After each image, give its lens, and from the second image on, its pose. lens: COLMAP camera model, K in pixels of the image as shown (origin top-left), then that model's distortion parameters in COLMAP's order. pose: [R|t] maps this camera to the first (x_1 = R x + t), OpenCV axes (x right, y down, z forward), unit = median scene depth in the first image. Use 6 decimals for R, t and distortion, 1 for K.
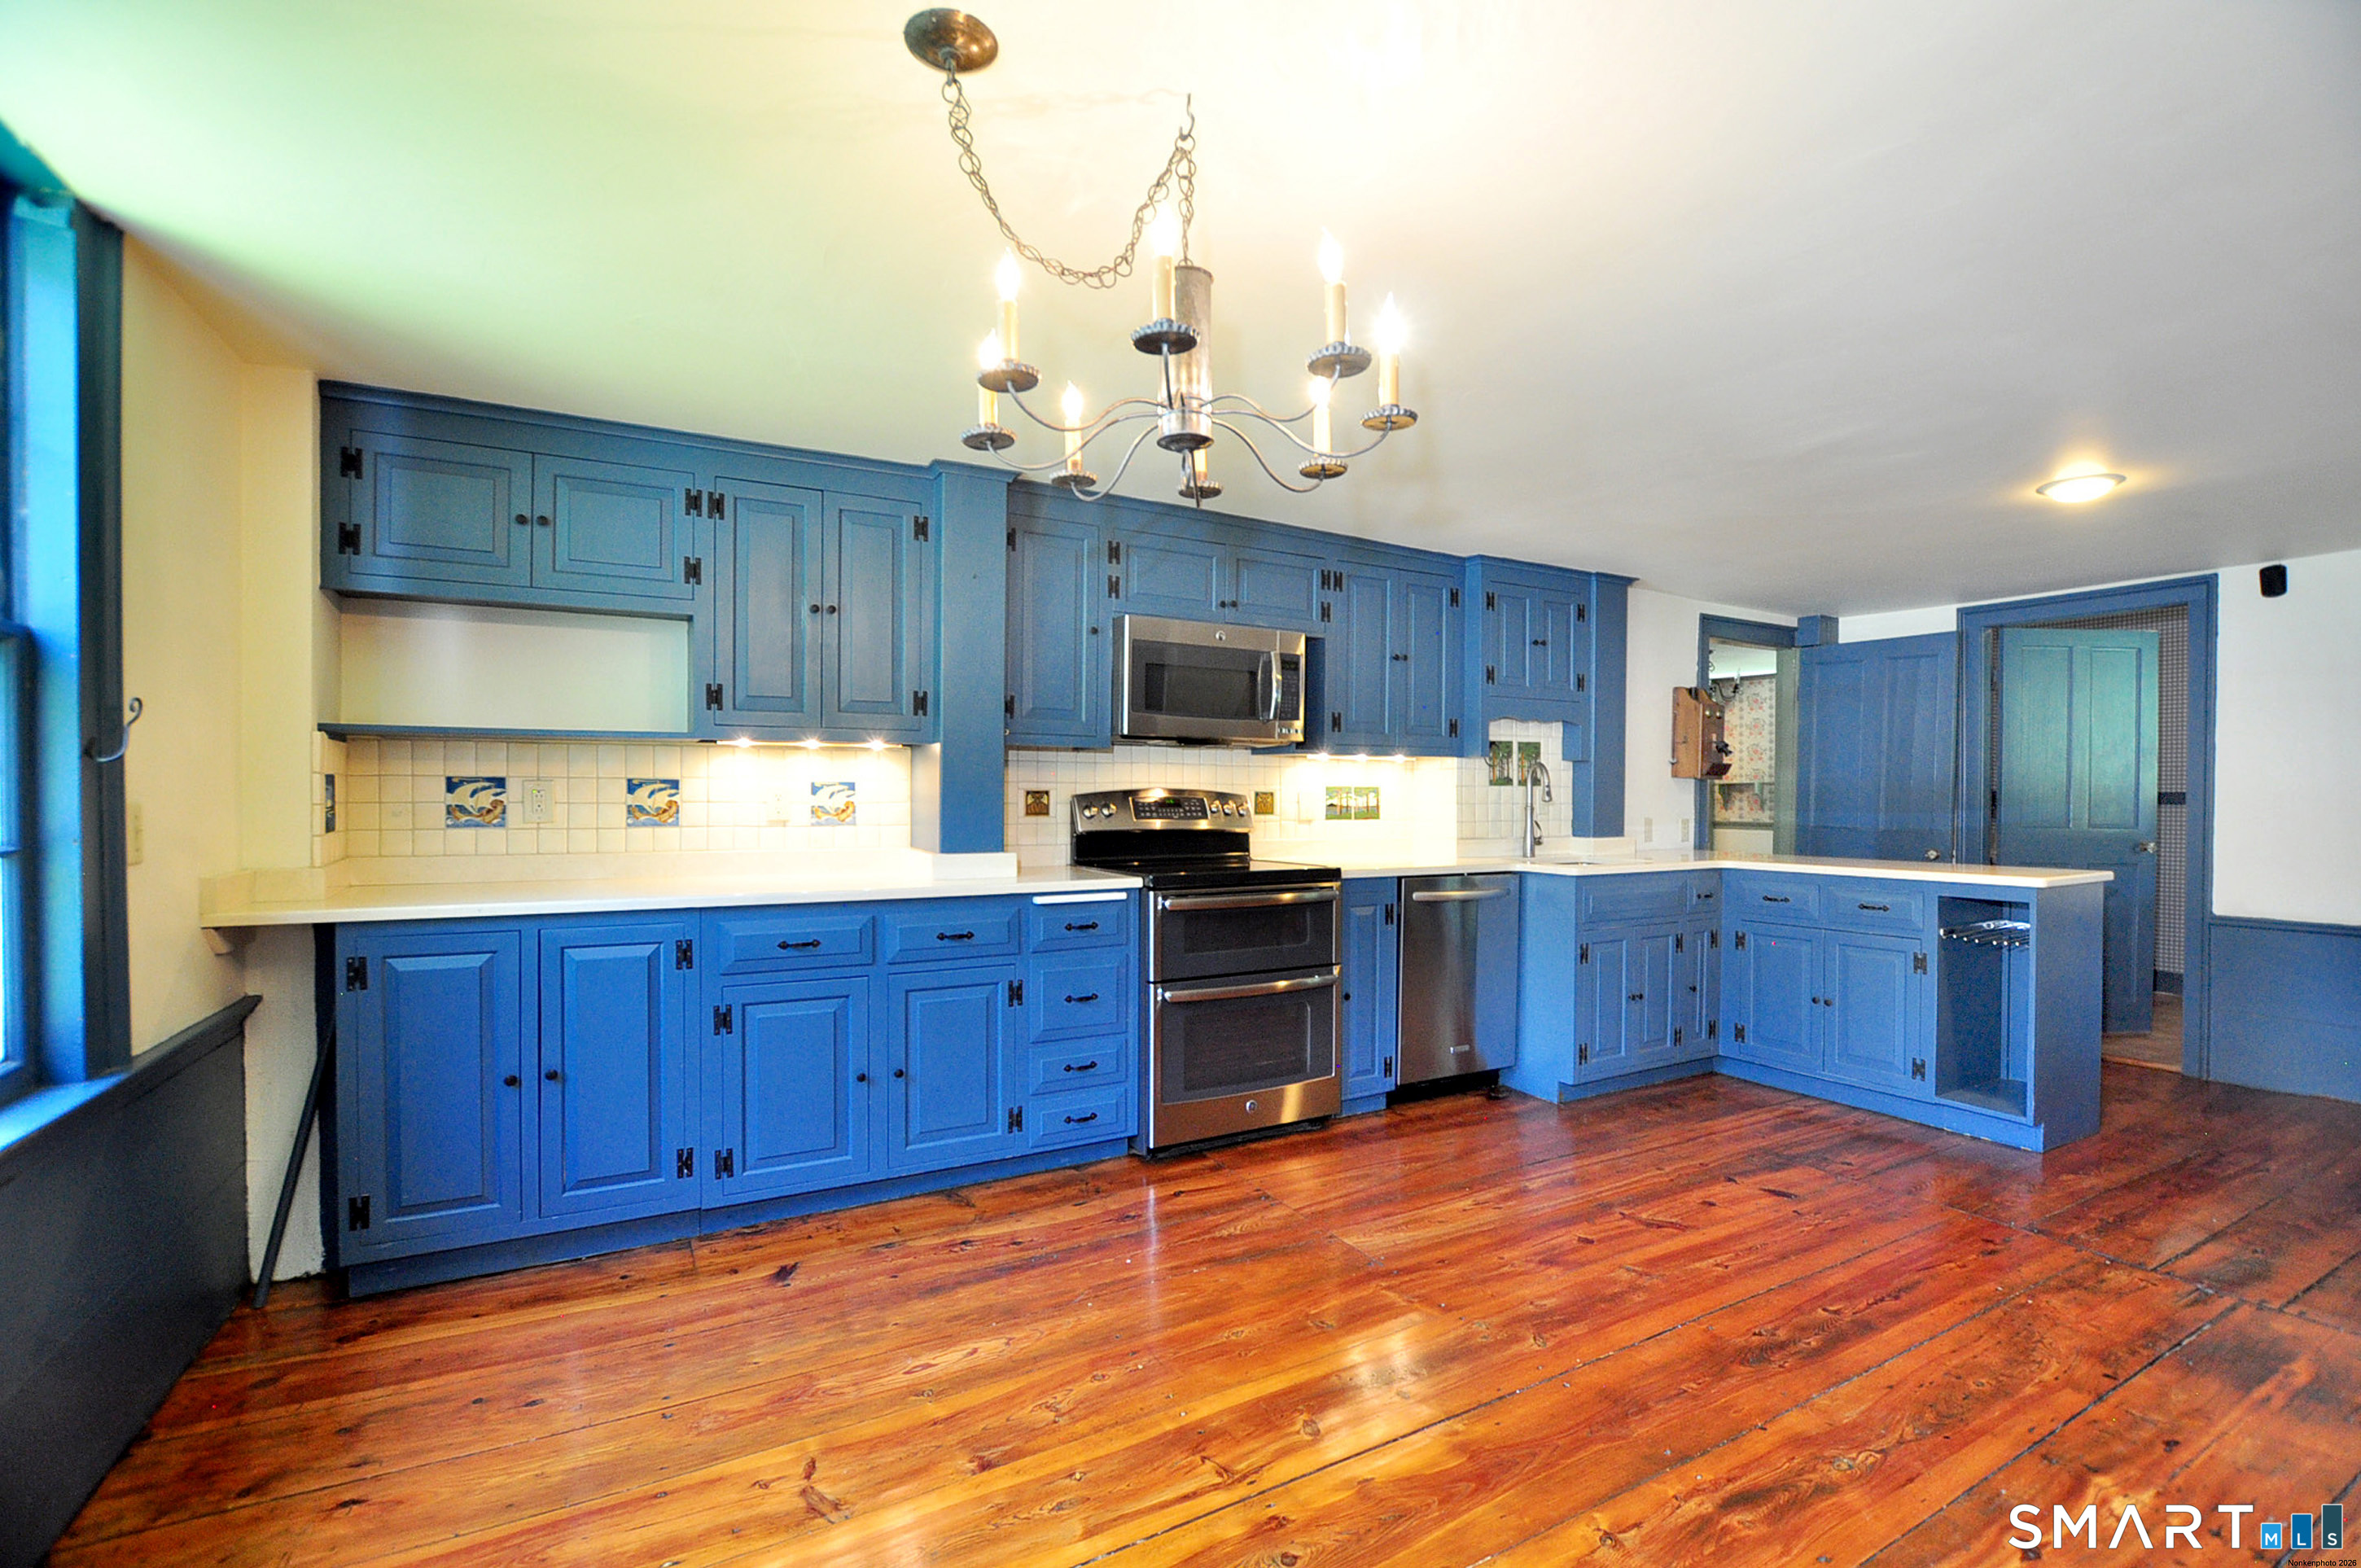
lens RADIAL K [[1037.8, 0, 1187.5], [0, 1037.8, 789.7], [0, 0, 1]] dist [-0.028739, 0.001255]
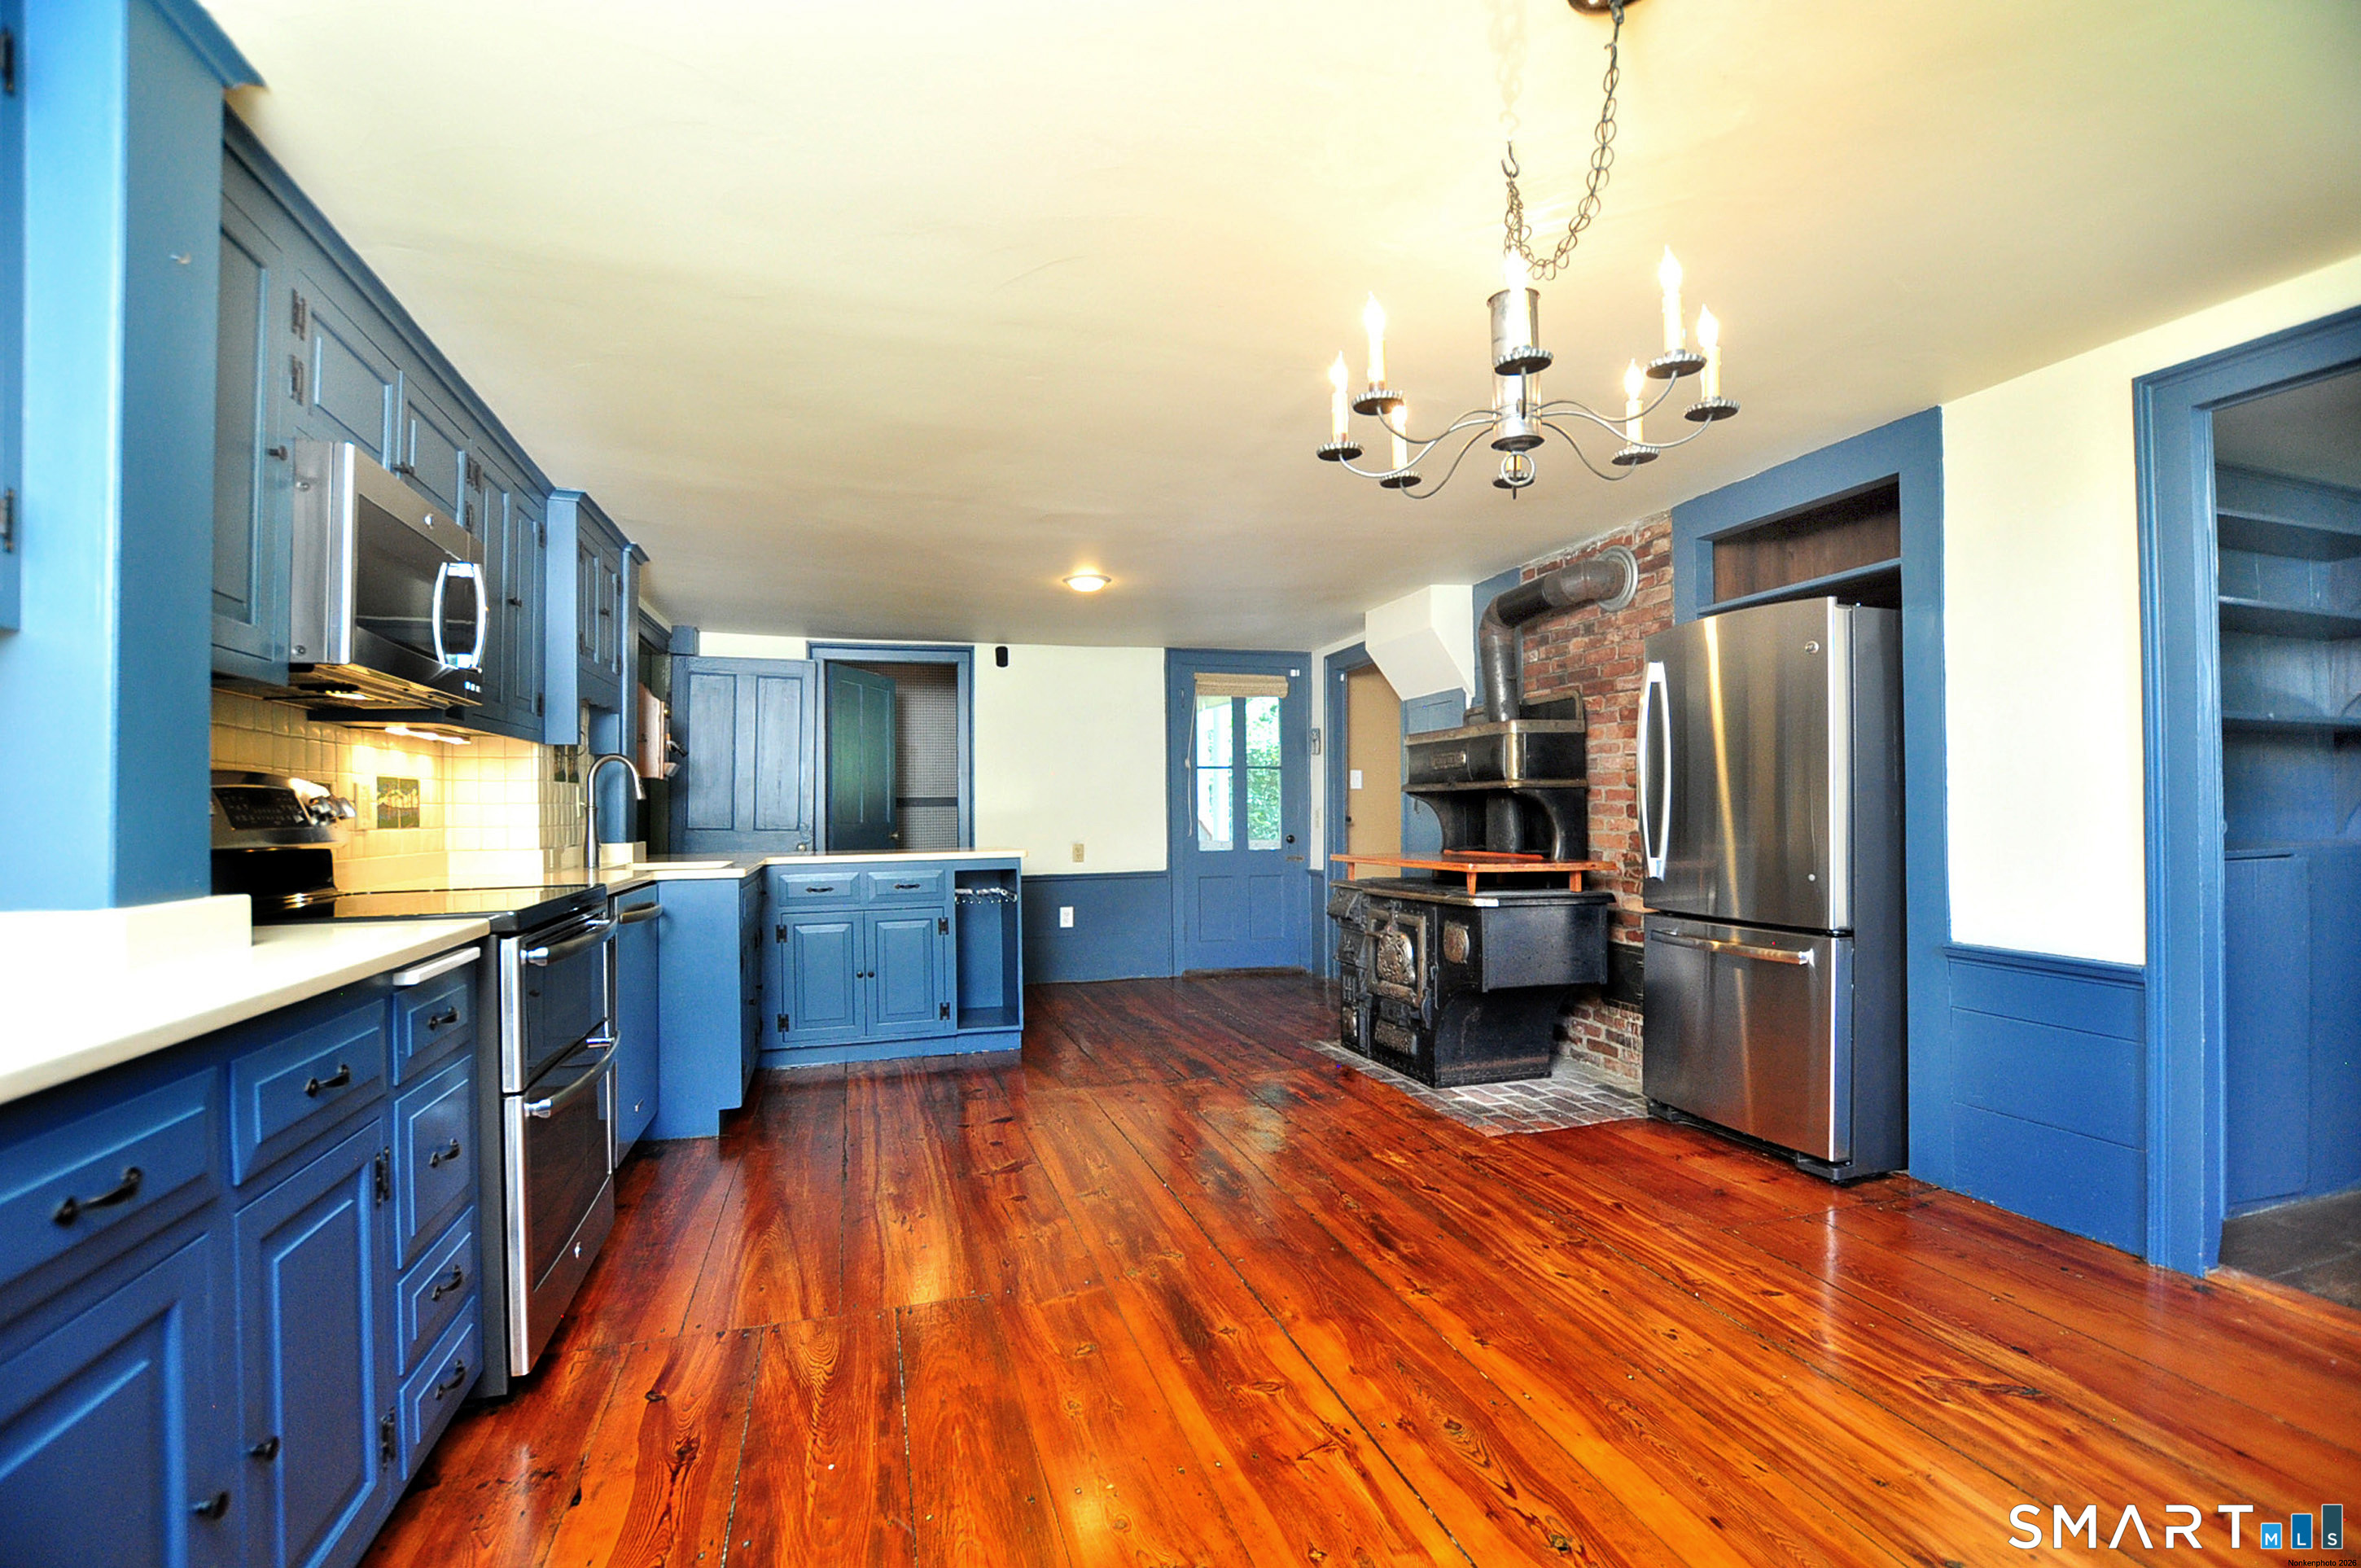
lens RADIAL K [[1037.8, 0, 1187.5], [0, 1037.8, 789.7], [0, 0, 1]] dist [-0.028739, 0.001255]
pose [[0.197542, 0.010392, 0.980239, -0.561729], [0.011186, 0.999855, -0.012855, 0.026520], [-0.980231, 0.013504, 0.197397, 0.541268]]
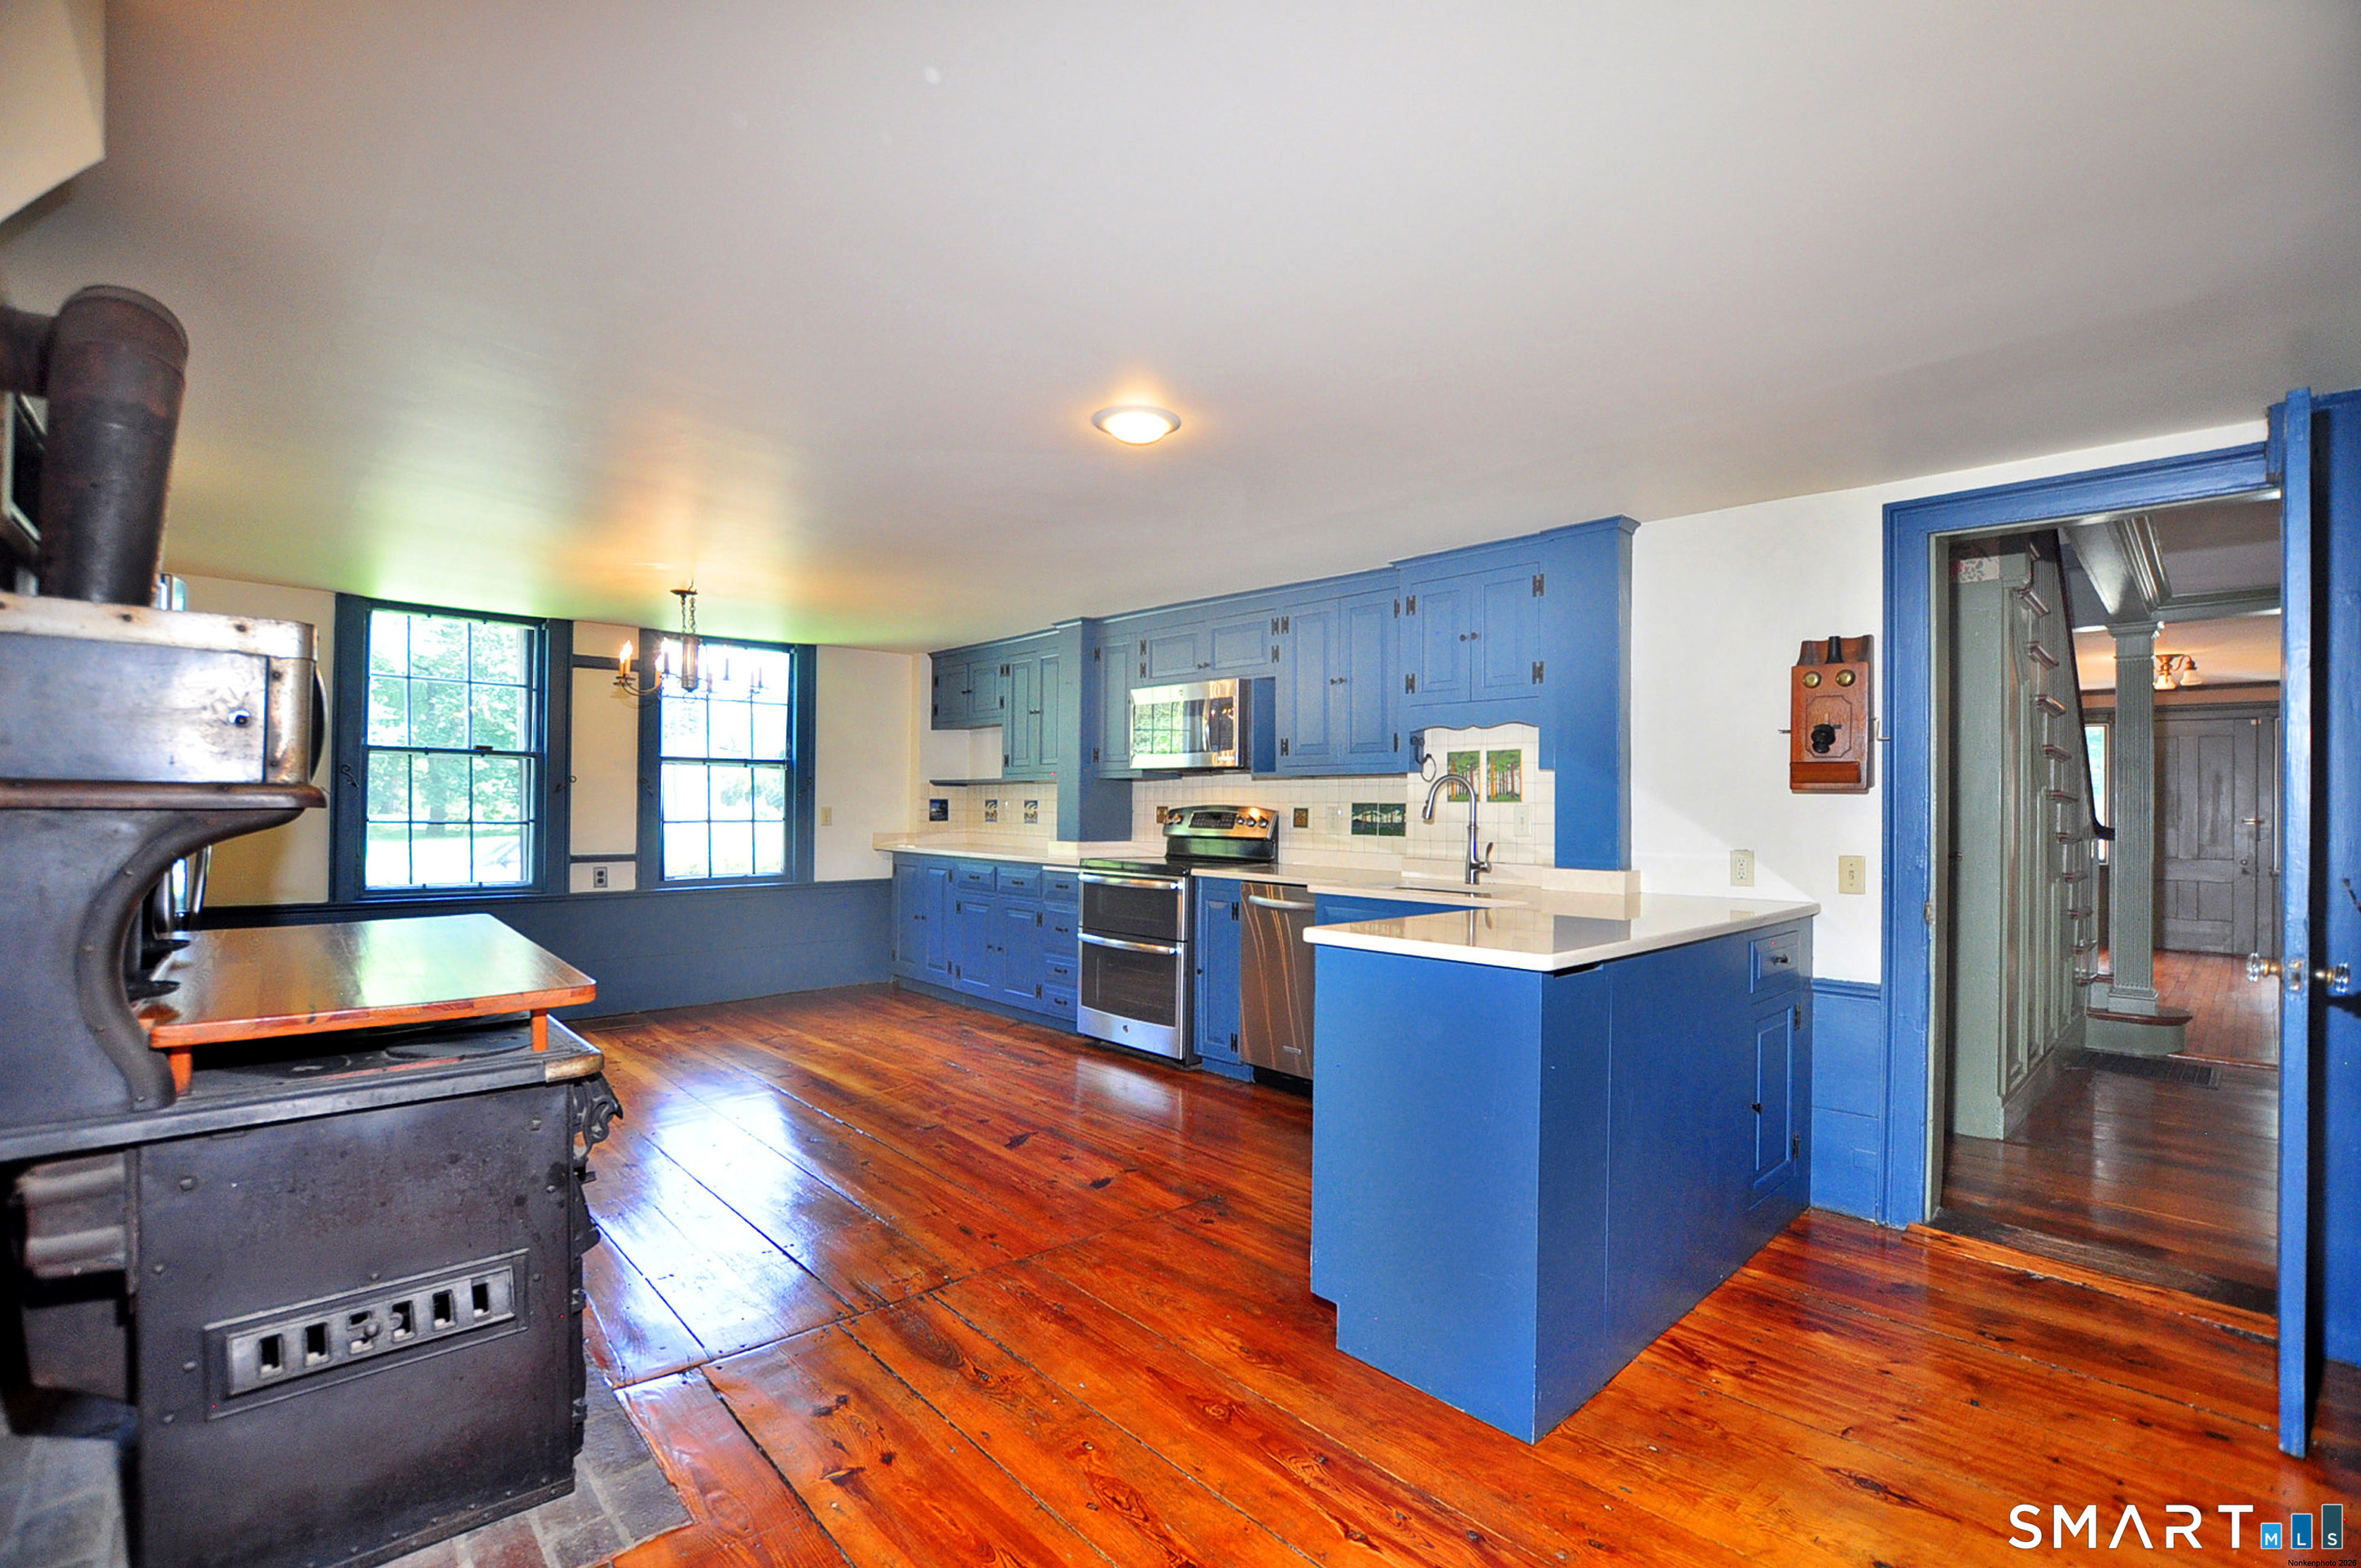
lens RADIAL K [[1037.8, 0, 1187.5], [0, 1037.8, 789.7], [0, 0, 1]] dist [-0.028739, 0.001255]
pose [[0.244141, -0.018289, -0.969567, 1.631081], [-0.009207, 0.999733, -0.021177, 0.009749], [0.969696, 0.014097, 0.243907, 0.814930]]
